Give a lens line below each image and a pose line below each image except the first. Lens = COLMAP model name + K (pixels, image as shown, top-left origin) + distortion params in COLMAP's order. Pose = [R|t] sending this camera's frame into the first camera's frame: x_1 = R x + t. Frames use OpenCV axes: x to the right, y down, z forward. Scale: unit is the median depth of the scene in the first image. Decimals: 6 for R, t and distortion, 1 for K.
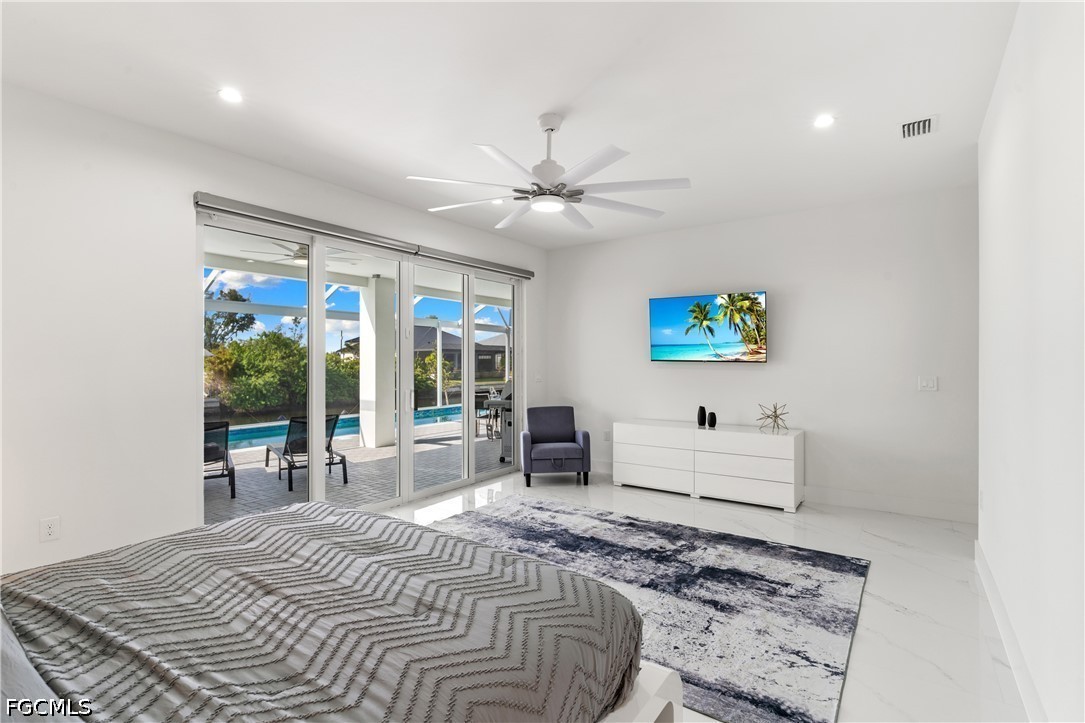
lens RADIAL K [[519.7, 0, 539.8], [0, 519.7, 344.0], [0, 0, 1]] dist [-0.000801, 0.000537]
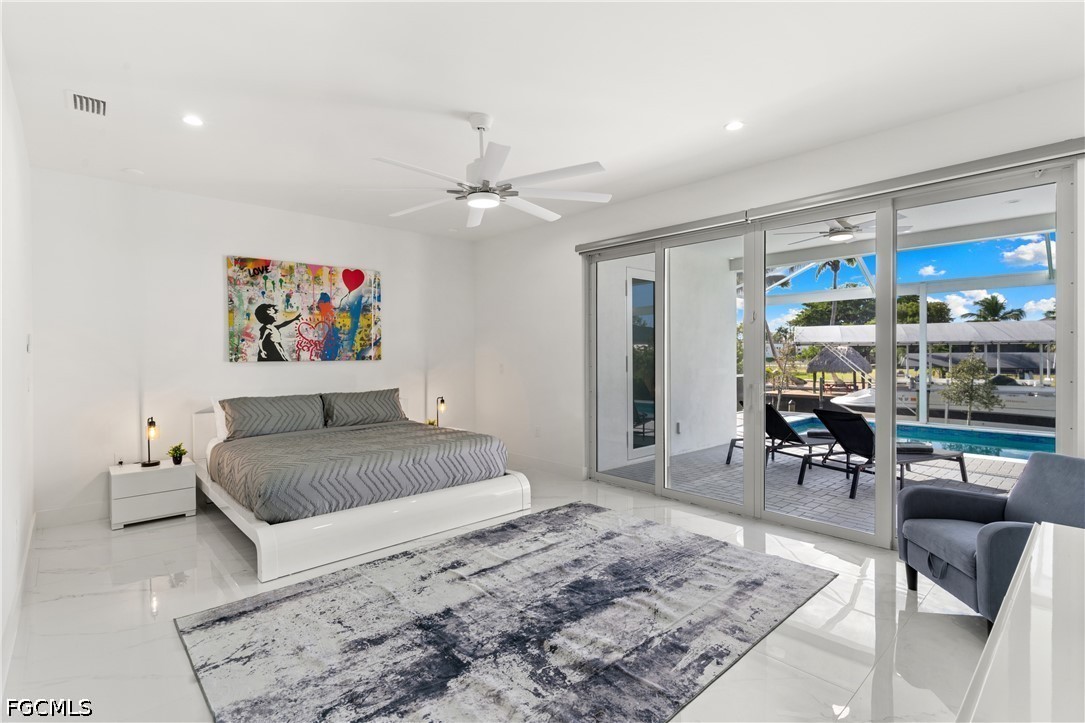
lens RADIAL K [[521.8, 0, 539.2], [0, 521.8, 354.2], [0, 0, 1]] dist [0.001979, 0.000486]
pose [[-0.220890, 0.007649, -0.975269, 0.945746], [0.040489, 0.999179, -0.001334, 0.041910], [0.974458, -0.039783, -0.221018, 1.264125]]
